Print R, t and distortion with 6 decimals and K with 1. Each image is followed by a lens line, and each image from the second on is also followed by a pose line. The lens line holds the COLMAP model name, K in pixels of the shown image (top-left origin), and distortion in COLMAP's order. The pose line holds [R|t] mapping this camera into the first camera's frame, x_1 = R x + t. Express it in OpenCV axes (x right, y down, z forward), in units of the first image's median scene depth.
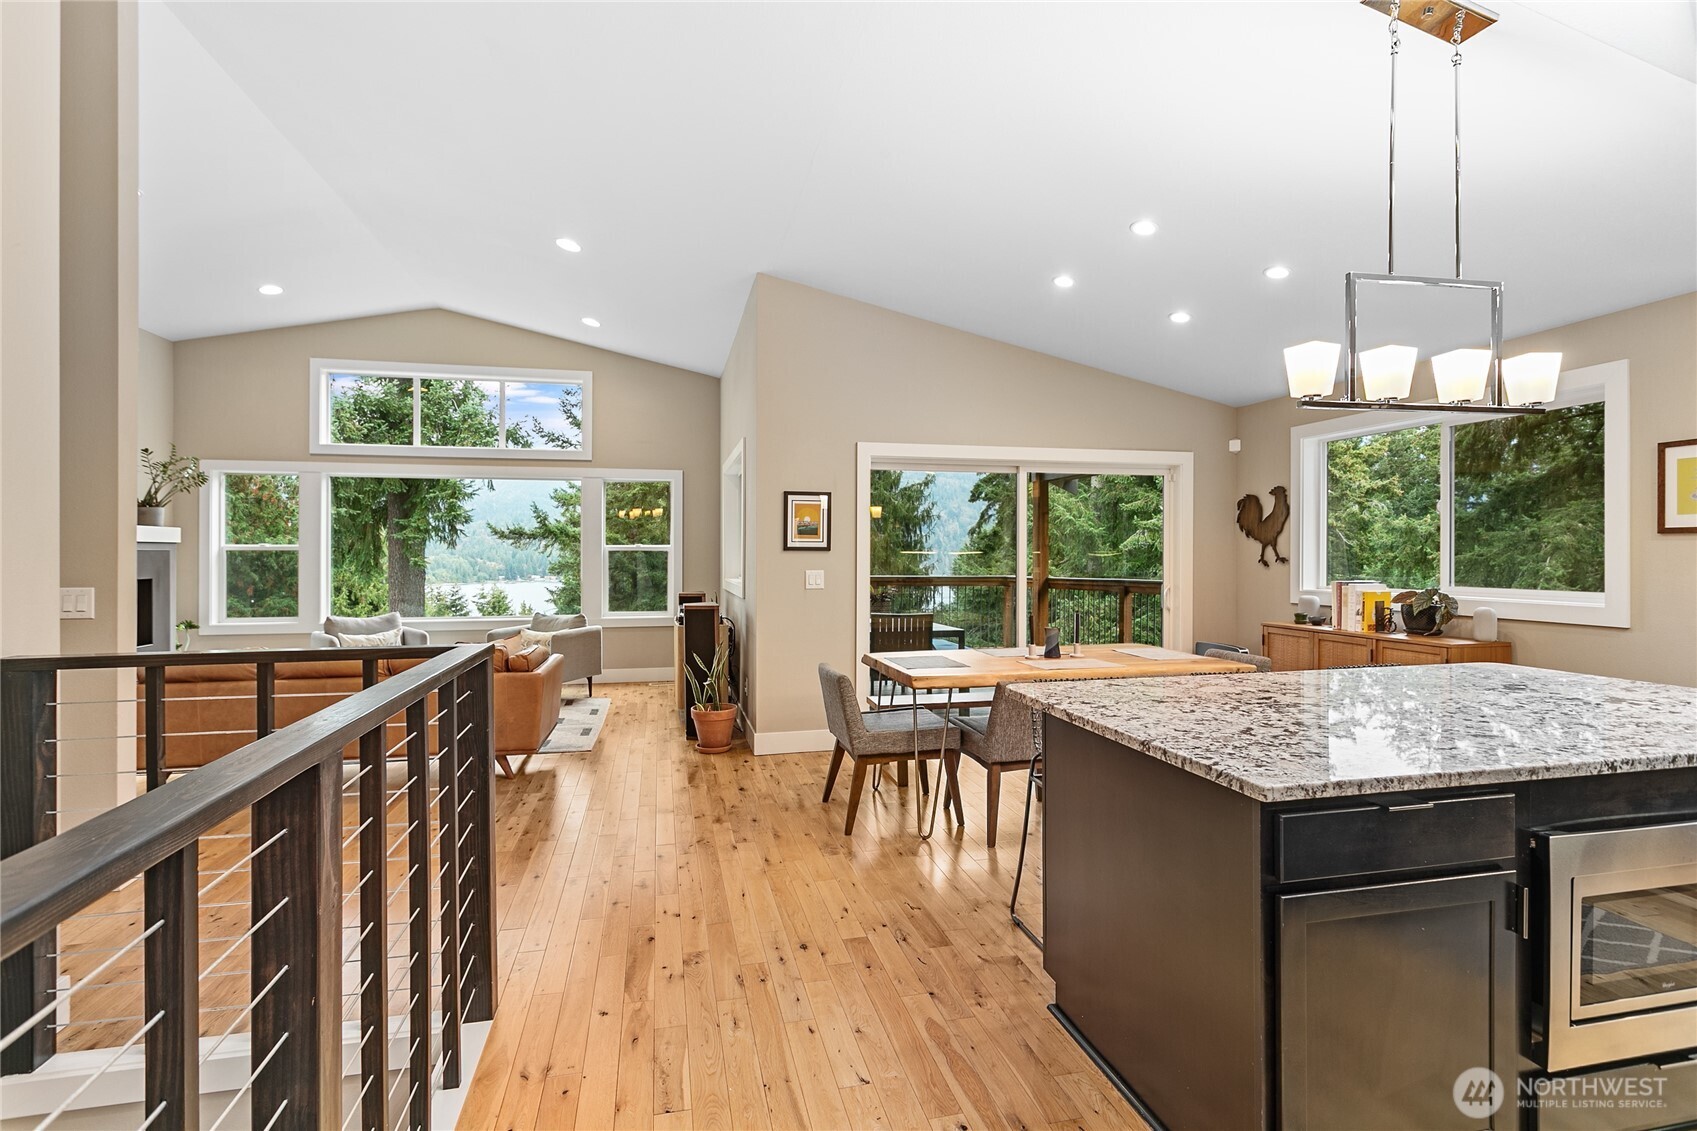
lens RADIAL K [[805.2, 0, 826.4], [0, 805.2, 559.4], [0, 0, 1]] dist [-0.000502, 0.001059]
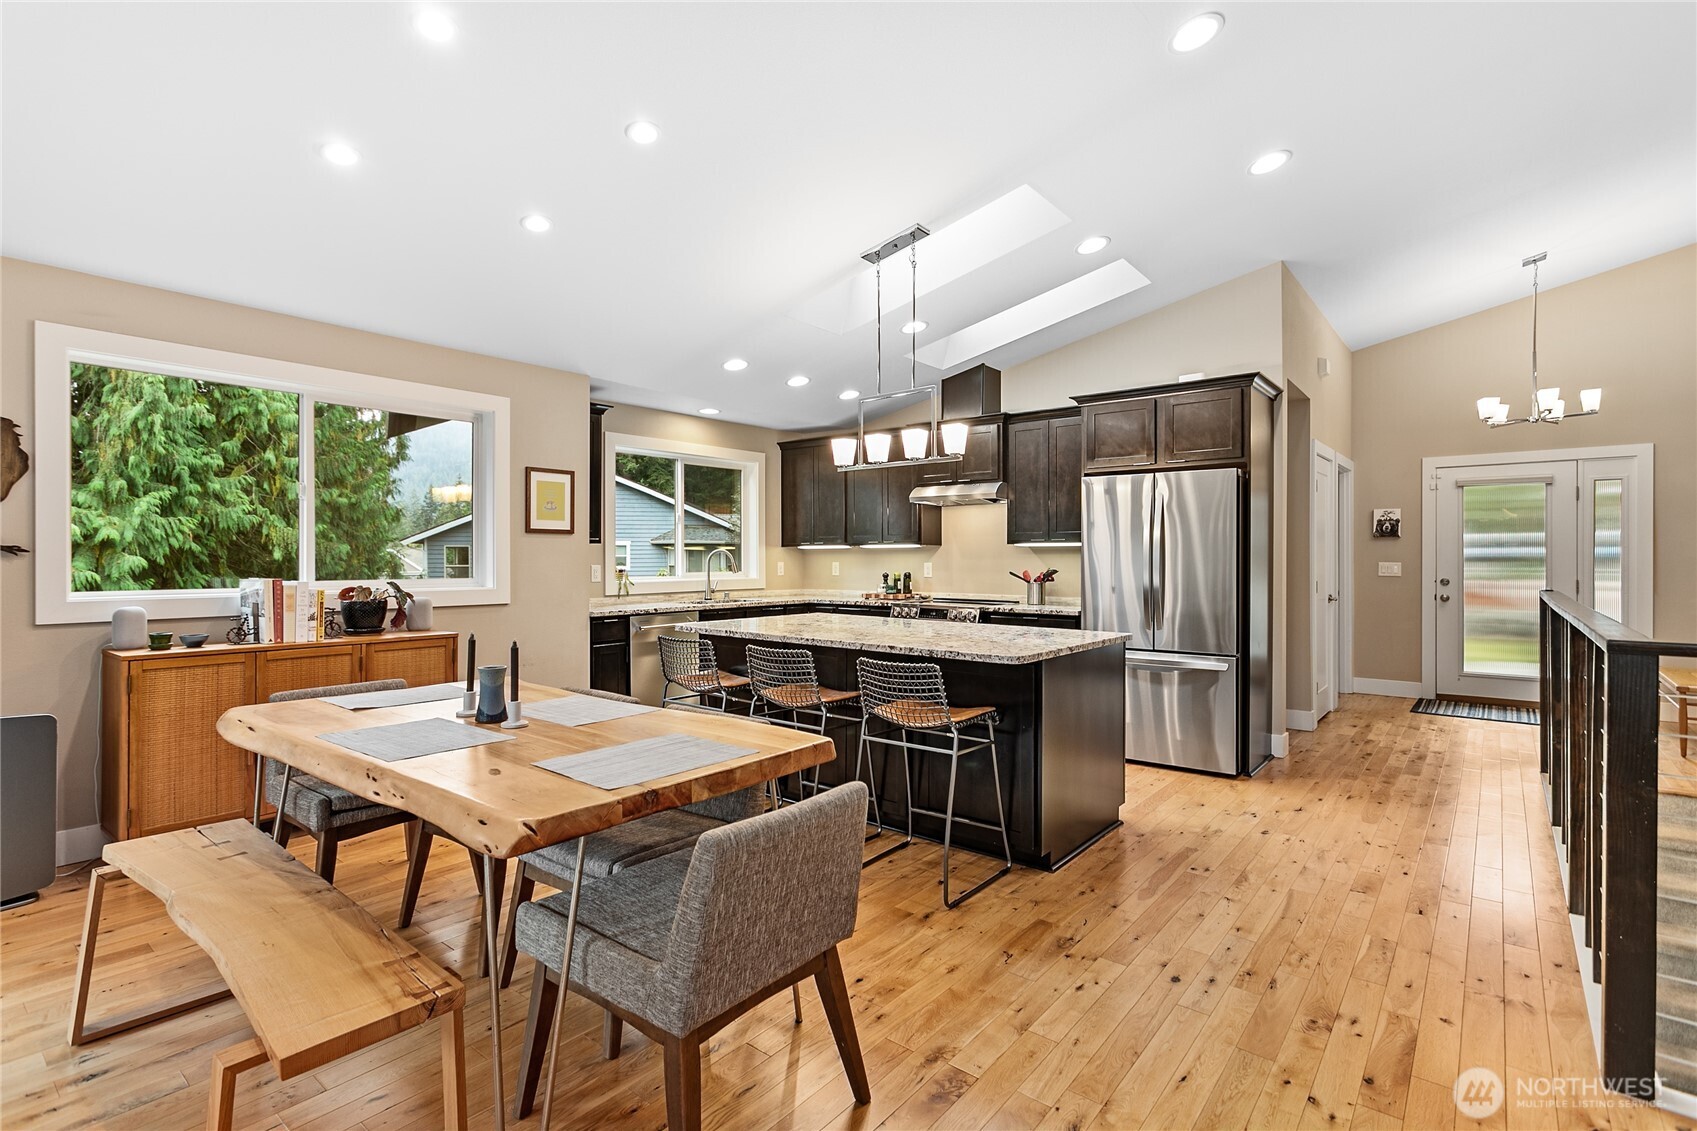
lens RADIAL K [[805.2, 0, 840.2], [0, 805.2, 558.2], [0, 0, 1]] dist [-0.000502, 0.001059]
pose [[-0.631026, 0.000056, 0.775762, -0.186011], [0.004083, 0.999986, 0.003250, 0.004845], [-0.775751, 0.005218, -0.631017, 0.709444]]
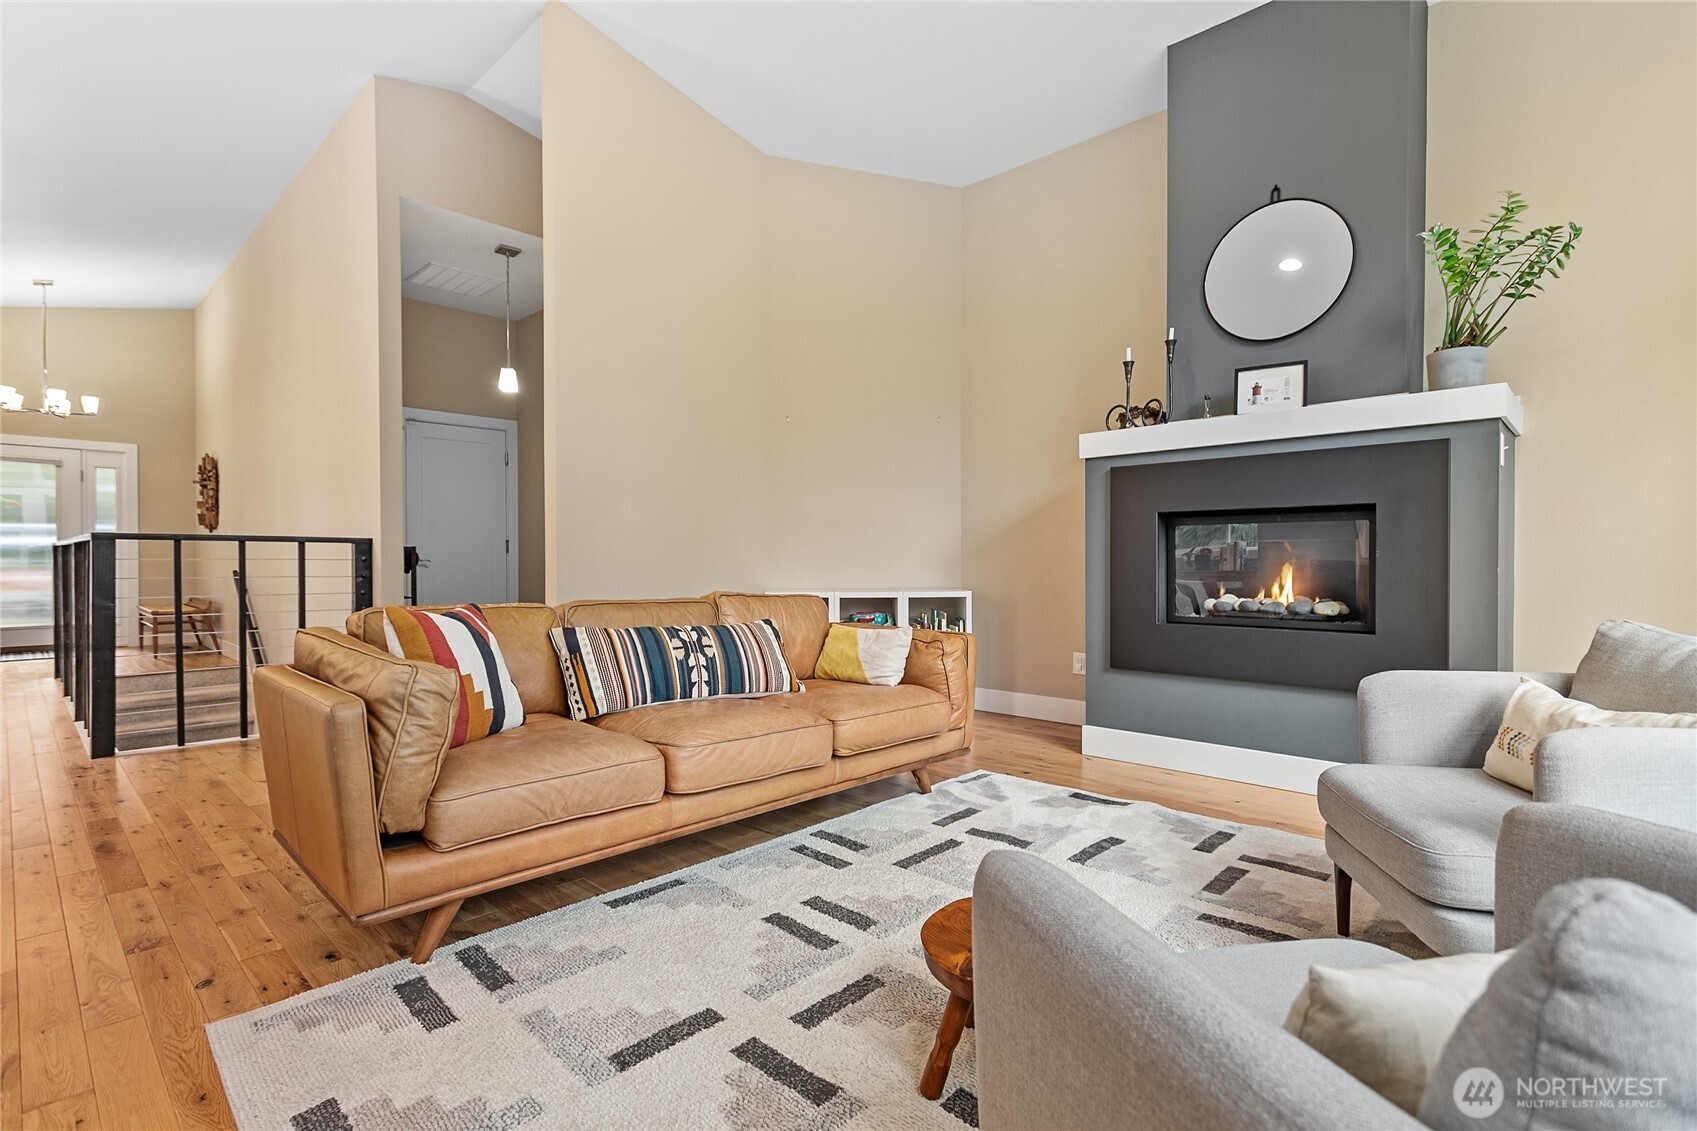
lens RADIAL K [[805.2, 0, 840.2], [0, 805.2, 564.5], [0, 0, 1]] dist [-0.000502, 0.001059]
pose [[-0.824106, 0.010296, -0.566342, -0.246720], [0.000598, 0.999850, 0.017306, 0.045807], [0.566435, 0.013923, -0.823989, 1.062431]]
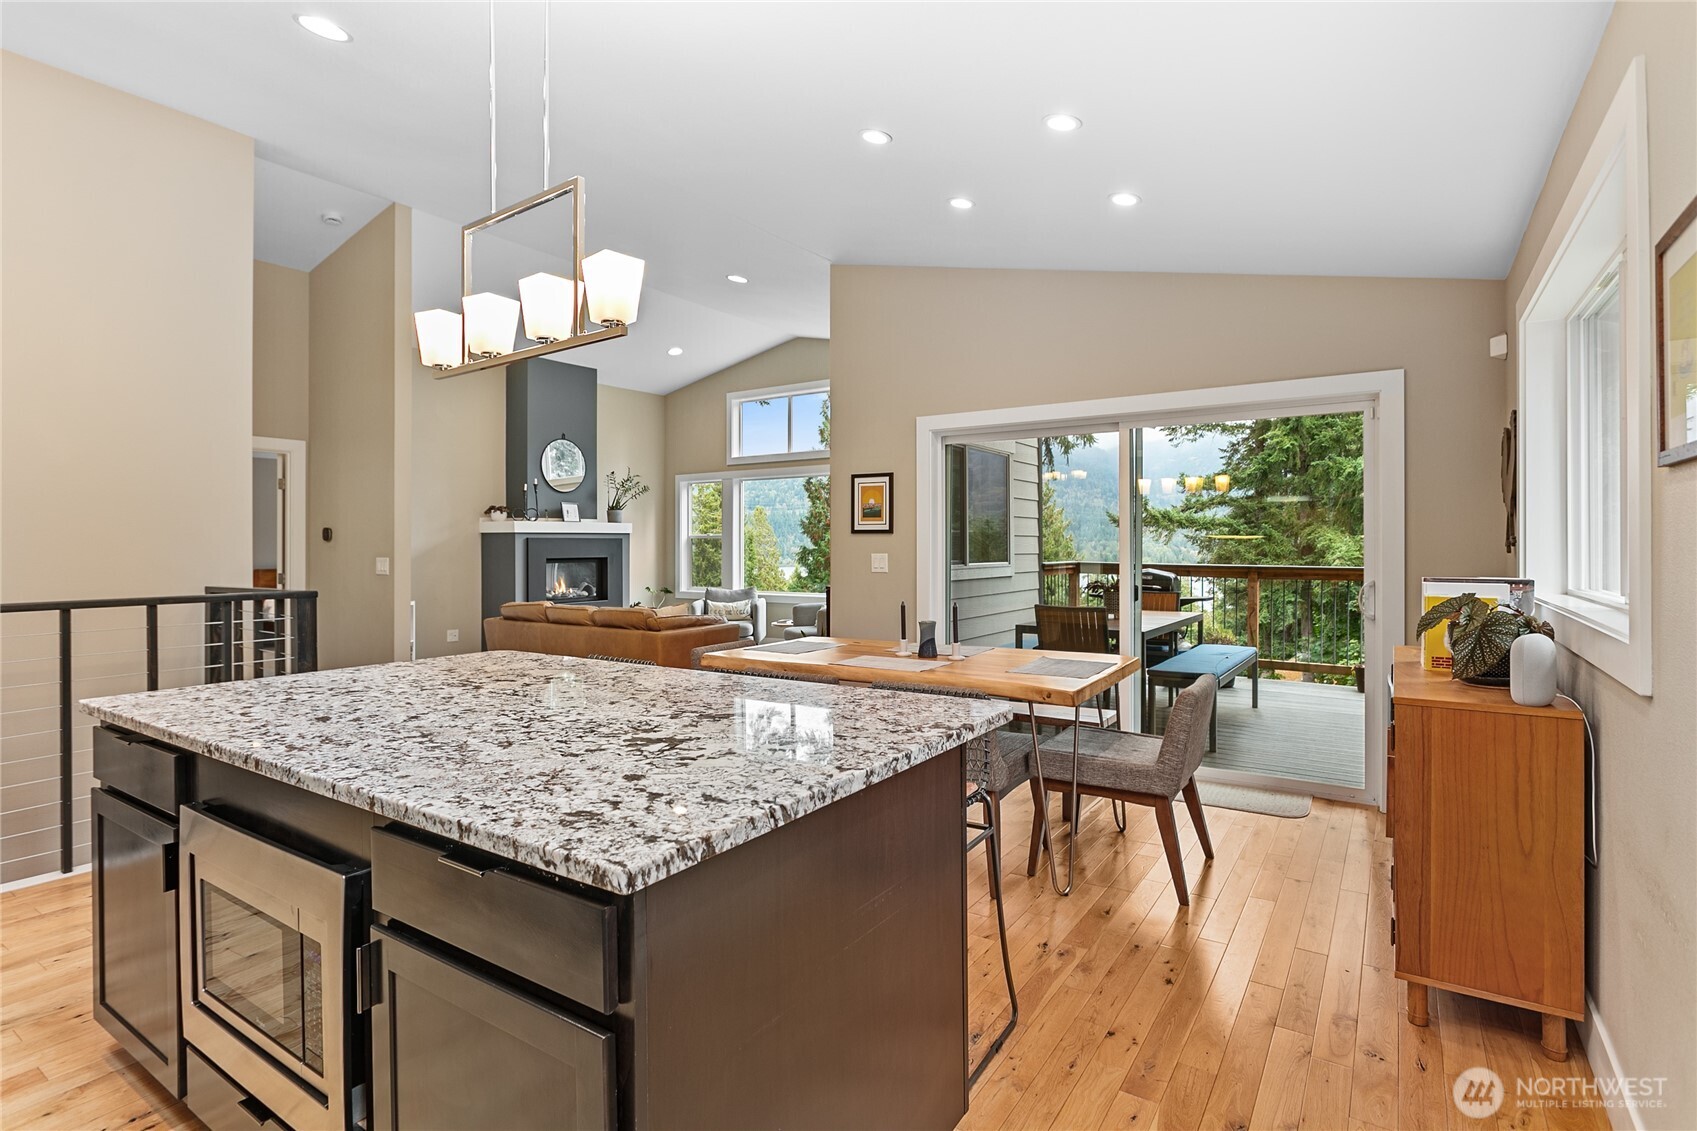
lens RADIAL K [[831.4, 0, 837.9], [0, 831.4, 552.7], [0, 0, 1]] dist [-0.009111, 0.001547]
pose [[0.670746, 0.005712, -0.741665, 0.554971], [-0.001897, 0.999980, 0.005986, 0.005410], [0.741685, -0.002608, 0.670744, 0.221863]]
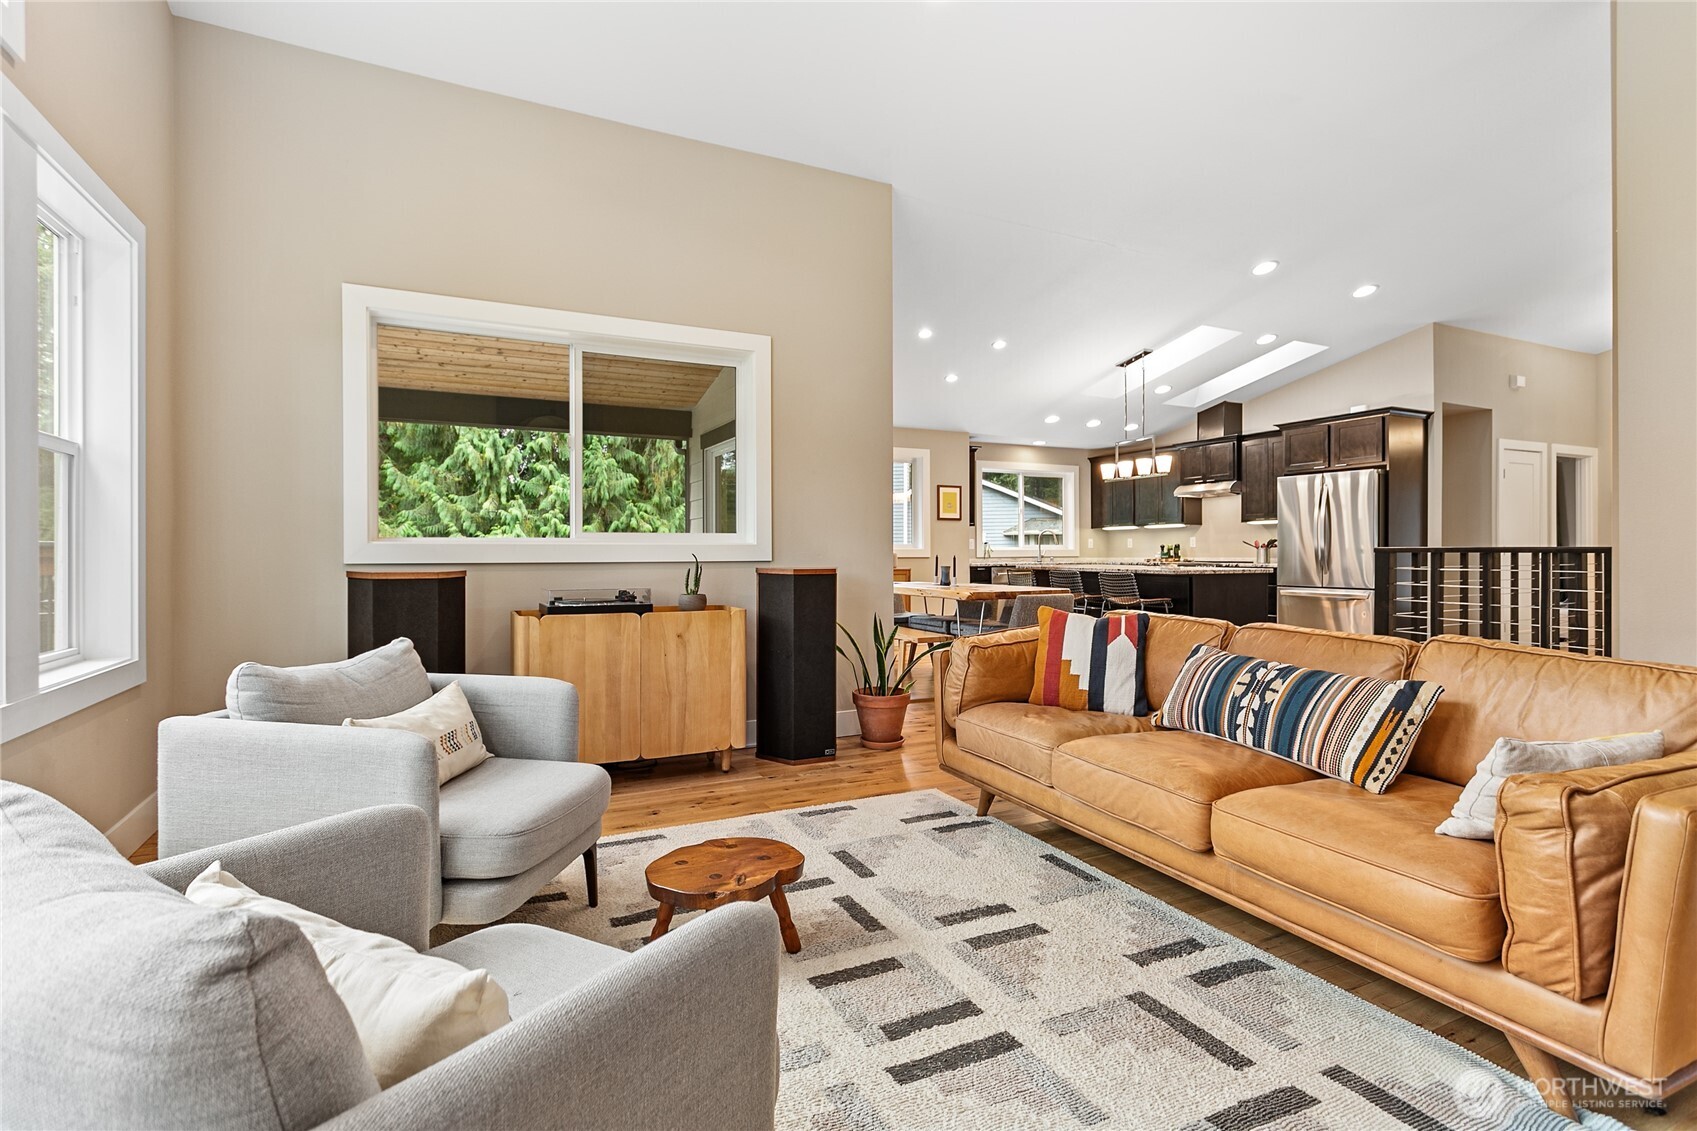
lens RADIAL K [[805.2, 0, 843.6], [0, 805.2, 558.1], [0, 0, 1]] dist [-0.000502, 0.001059]
pose [[-0.253348, -0.003970, 0.967367, -0.688559], [0.008854, 0.999940, 0.006422, 0.035057], [-0.967335, 0.010192, -0.253298, 0.953572]]
